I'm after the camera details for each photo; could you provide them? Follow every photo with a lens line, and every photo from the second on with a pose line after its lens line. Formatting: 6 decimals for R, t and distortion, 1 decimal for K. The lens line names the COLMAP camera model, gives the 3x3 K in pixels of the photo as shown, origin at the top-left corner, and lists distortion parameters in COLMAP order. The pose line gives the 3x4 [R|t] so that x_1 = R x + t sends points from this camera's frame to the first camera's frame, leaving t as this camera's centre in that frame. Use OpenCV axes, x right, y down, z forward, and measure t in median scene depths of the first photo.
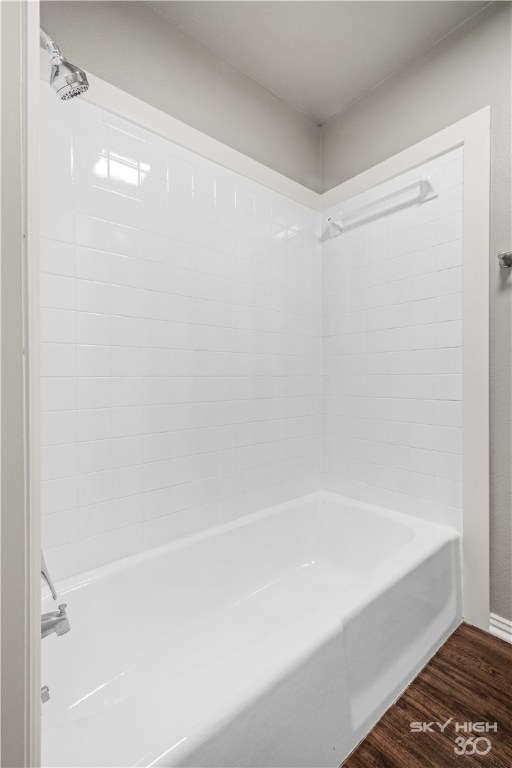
lens RADIAL K [[332.7, 0, 278.0], [0, 332.7, 386.9], [0, 0, 1]] dist [0.016137, -0.003038]
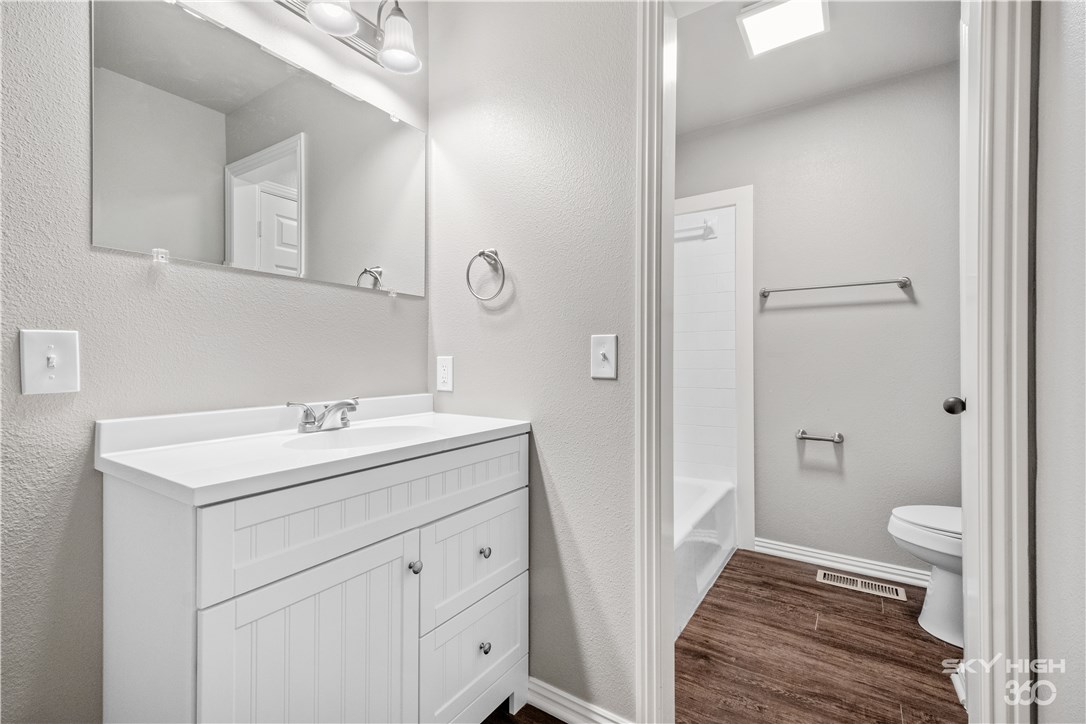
lens RADIAL K [[470.5, 0, 542.1], [0, 470.5, 359.0], [0, 0, 1]] dist [0.016137, -0.003038]
pose [[0.967640, -0.004176, 0.252300, -0.735627], [0.005043, 0.999983, -0.002790, -0.084814], [-0.252285, 0.003972, 0.967645, -0.706267]]
